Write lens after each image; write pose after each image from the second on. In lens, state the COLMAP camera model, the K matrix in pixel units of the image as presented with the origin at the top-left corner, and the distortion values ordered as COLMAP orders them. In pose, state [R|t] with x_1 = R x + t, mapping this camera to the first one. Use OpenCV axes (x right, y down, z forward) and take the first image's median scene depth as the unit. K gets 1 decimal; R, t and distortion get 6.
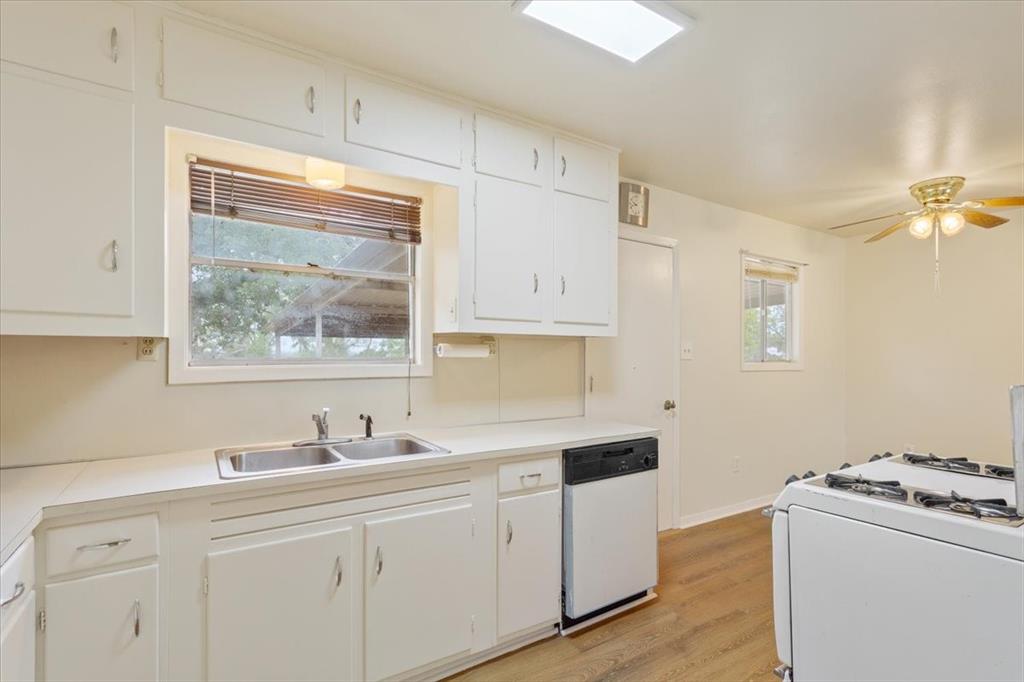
lens RADIAL K [[504.4, 0, 518.0], [0, 504.4, 345.8], [0, 0, 1]] dist [0.000156, 0.000509]
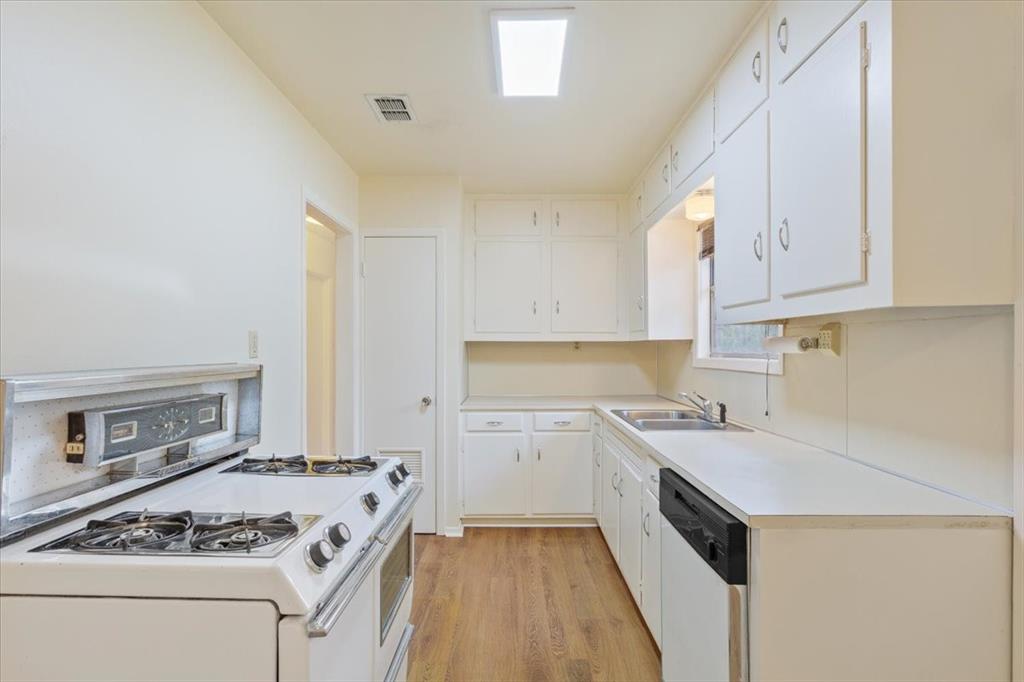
lens RADIAL K [[504.4, 0, 518.0], [0, 504.4, 345.8], [0, 0, 1]] dist [0.000156, 0.000509]
pose [[-0.558627, -0.009612, -0.829363, 0.976210], [0.005675, 0.999865, -0.015411, 0.026880], [0.829400, -0.013316, -0.558497, 1.354639]]
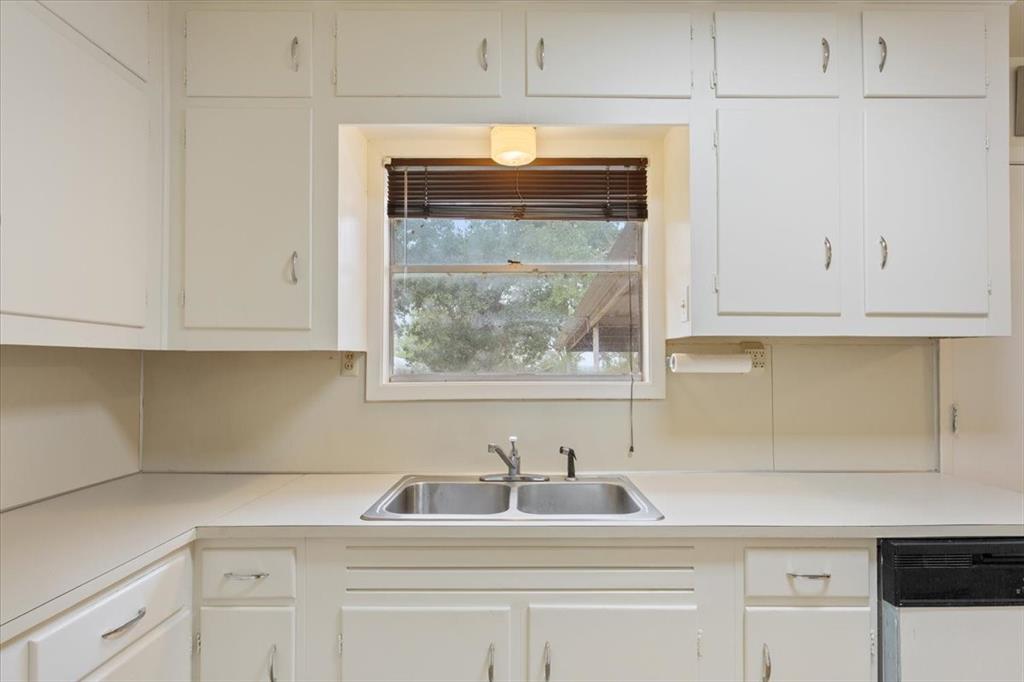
lens RADIAL K [[518.4, 0, 513.5], [0, 518.4, 357.8], [0, 0, 1]] dist [-0.012443, 0.000652]
pose [[0.831163, -0.015375, -0.555817, 0.073246], [0.012427, 0.999882, -0.009077, 0.006294], [0.555891, 0.000637, 0.831255, 0.303068]]
